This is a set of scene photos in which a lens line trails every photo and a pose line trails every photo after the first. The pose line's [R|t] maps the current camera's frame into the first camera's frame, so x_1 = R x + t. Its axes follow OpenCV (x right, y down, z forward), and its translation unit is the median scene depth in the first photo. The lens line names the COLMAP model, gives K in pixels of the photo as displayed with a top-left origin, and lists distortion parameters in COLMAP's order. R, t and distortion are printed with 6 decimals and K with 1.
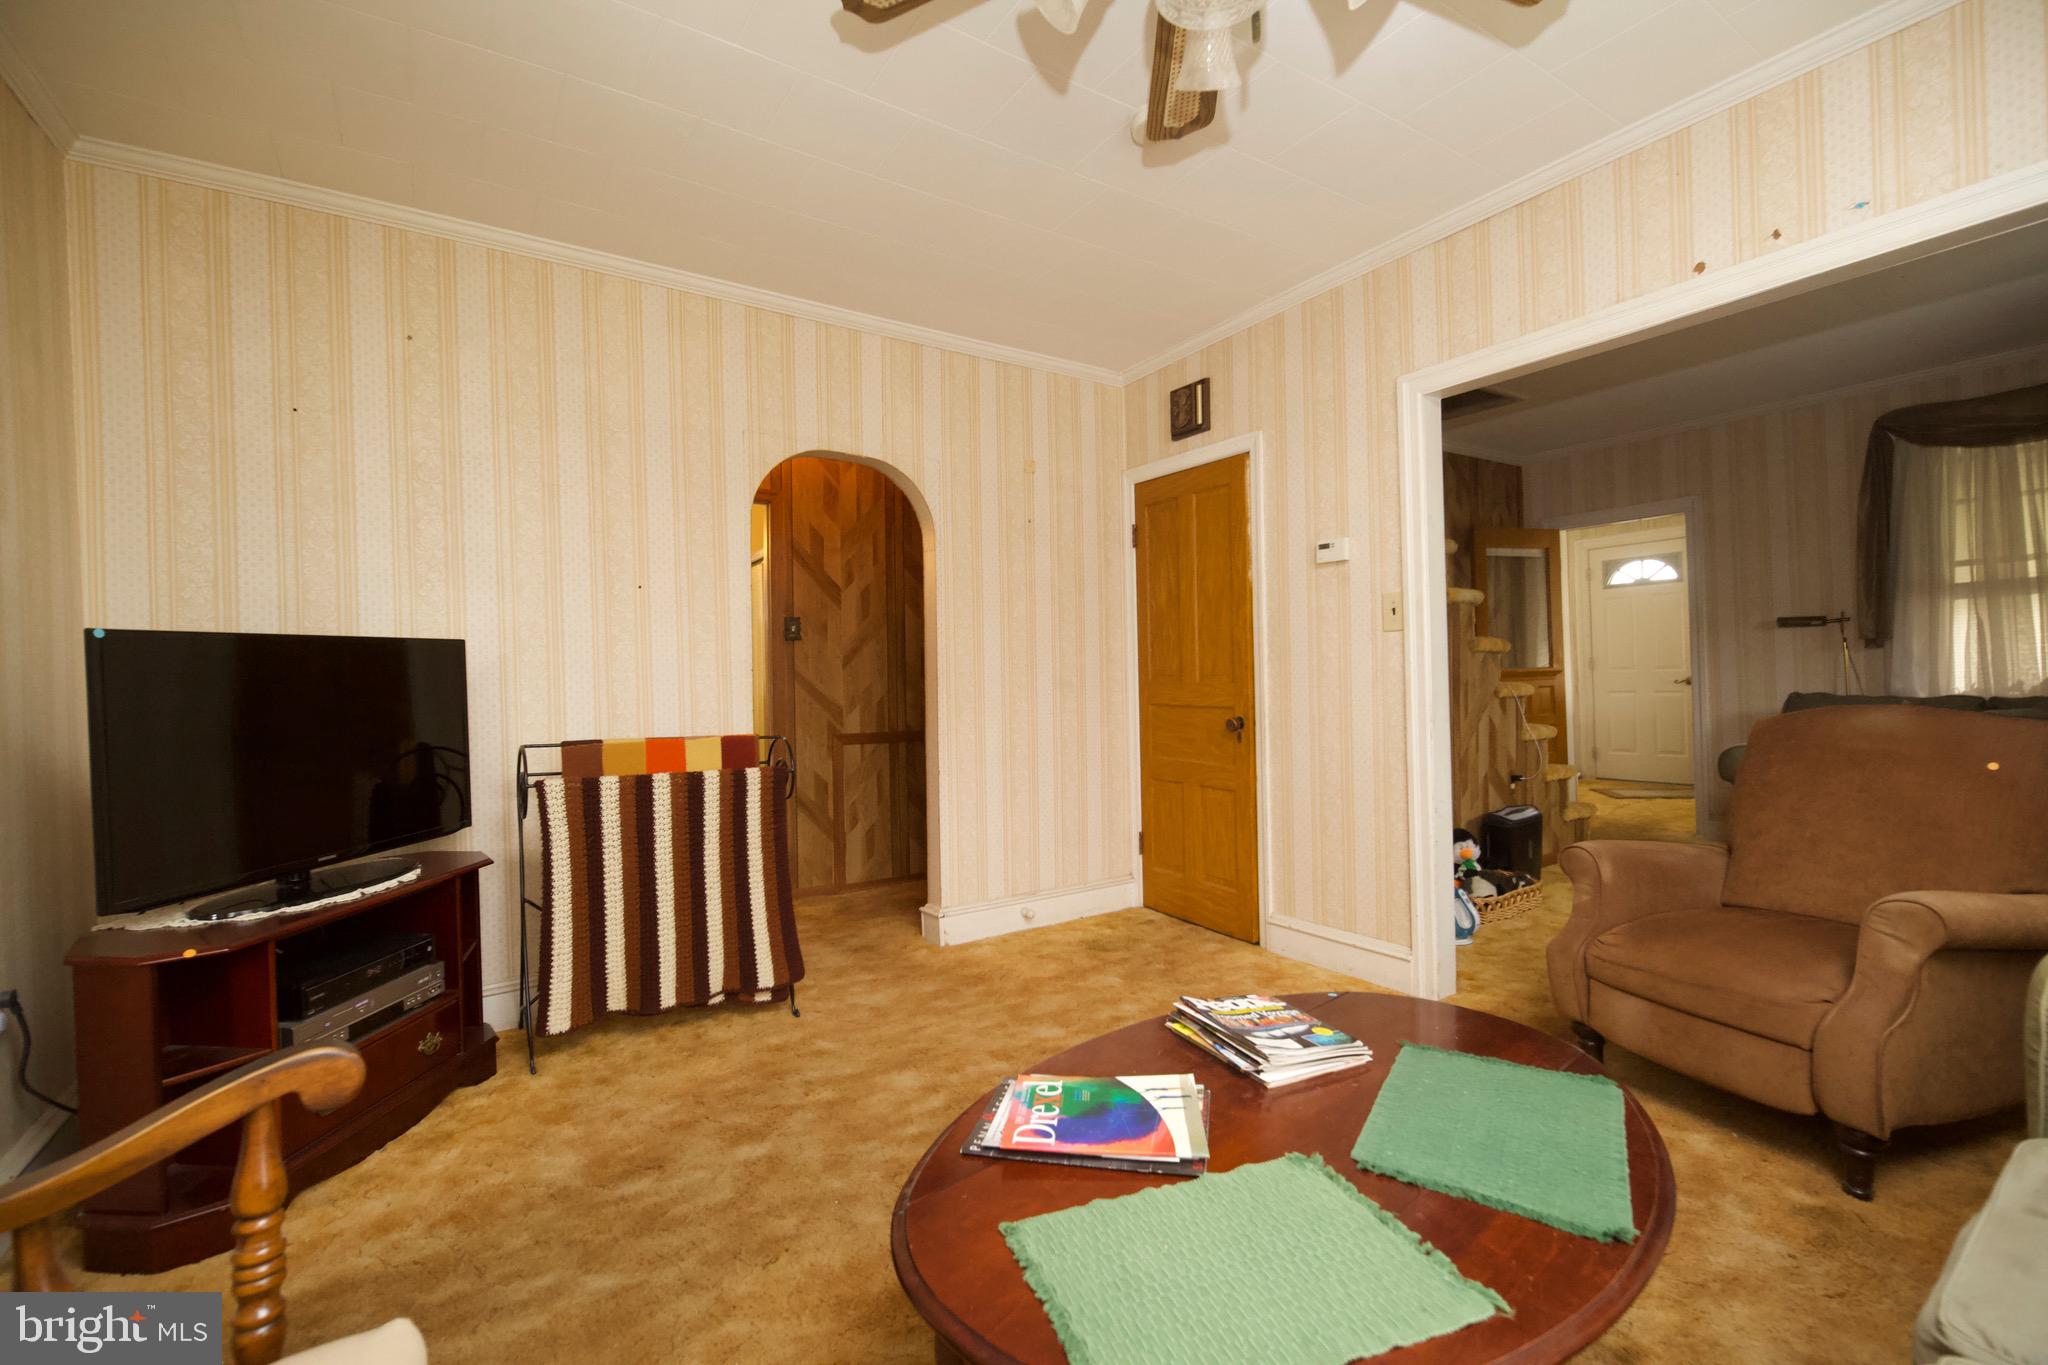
lens RADIAL K [[886.3, 0, 1021.9], [0, 886.3, 677.2], [0, 0, 1]] dist [-0.010283, -0.001351]
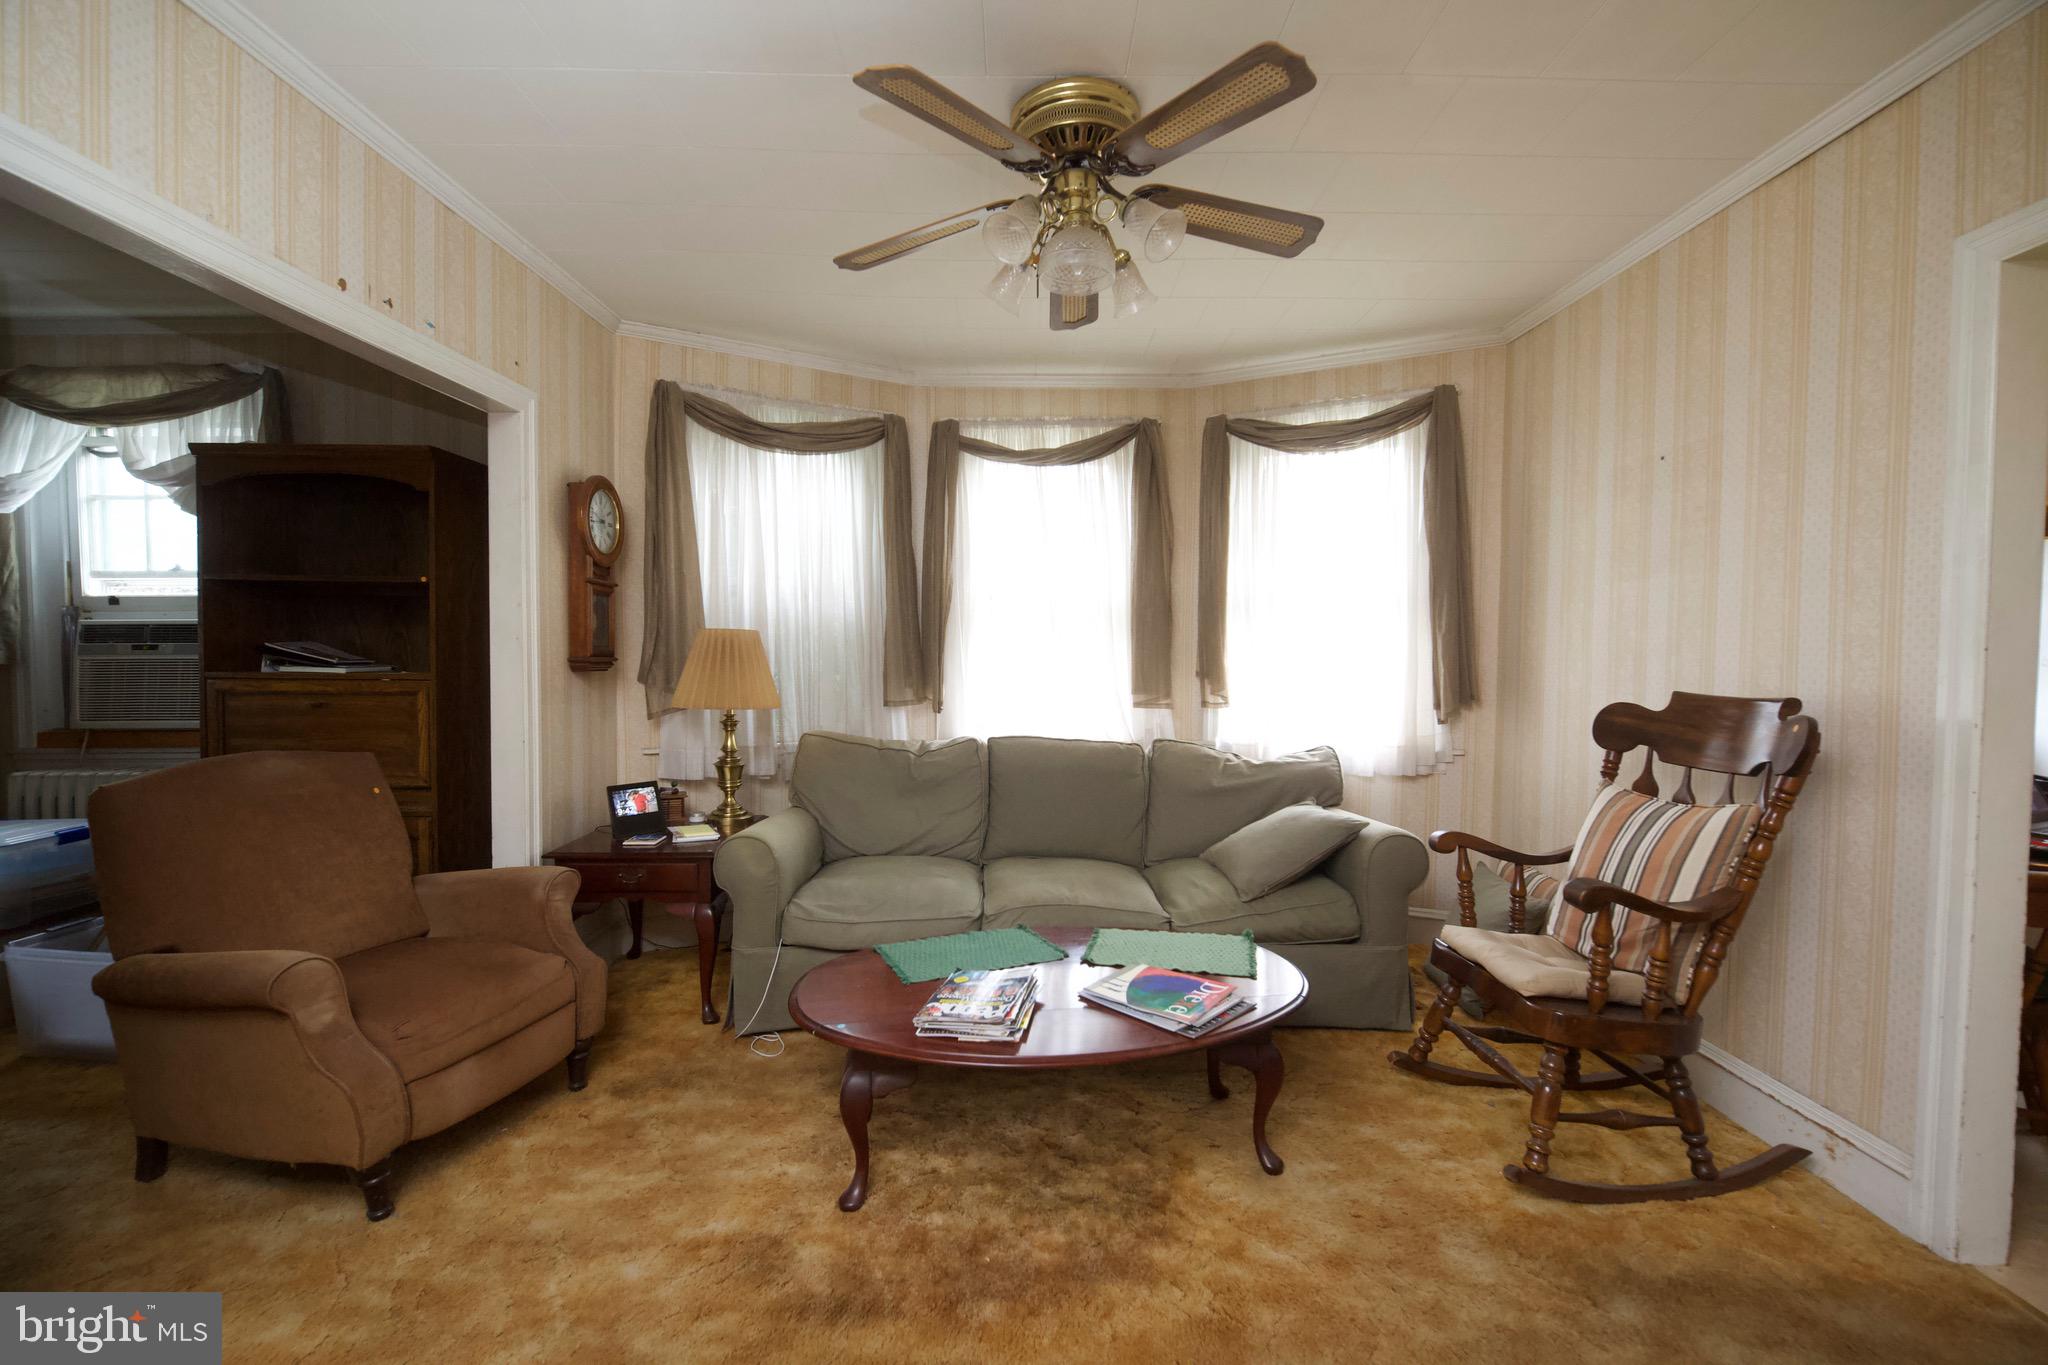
lens RADIAL K [[893.0, 0, 1027.5], [0, 893.0, 675.6], [0, 0, 1]] dist [-0.017745, -0.000642]
pose [[-0.843300, 0.013011, 0.537286, -0.223014], [0.019842, 0.999779, 0.006931, -0.033368], [-0.537077, 0.016506, -0.843372, 0.962742]]
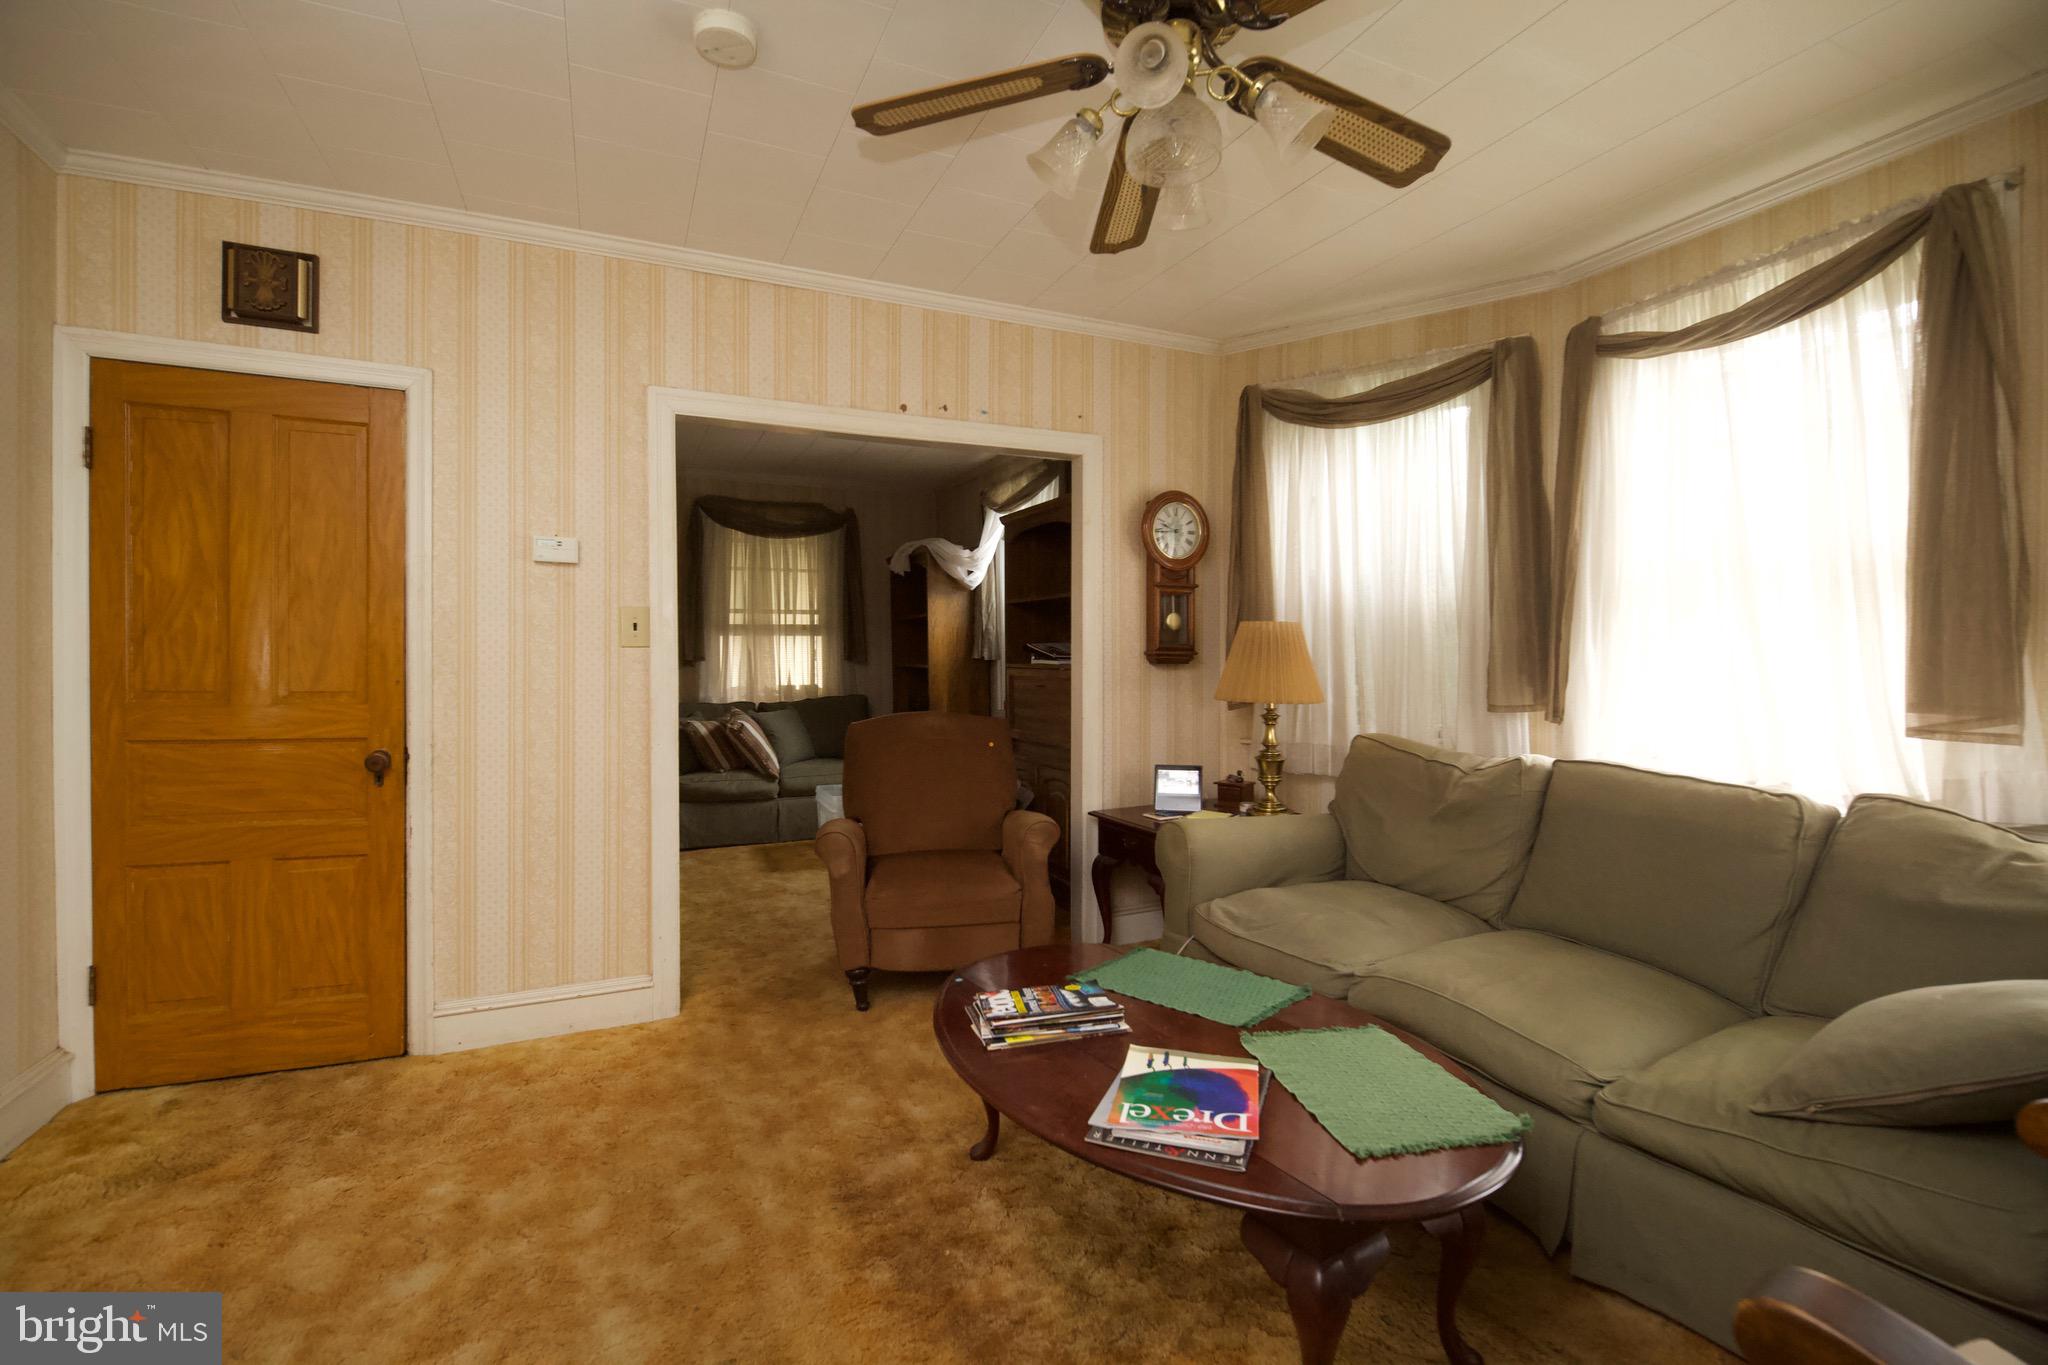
lens RADIAL K [[886.3, 0, 1021.9], [0, 886.3, 677.2], [0, 0, 1]] dist [-0.010283, -0.001351]
pose [[0.150818, 0.009217, 0.988519, -0.422109], [-0.005464, 0.999949, -0.008490, -0.012894], [-0.988546, -0.004120, 0.150861, 0.407559]]
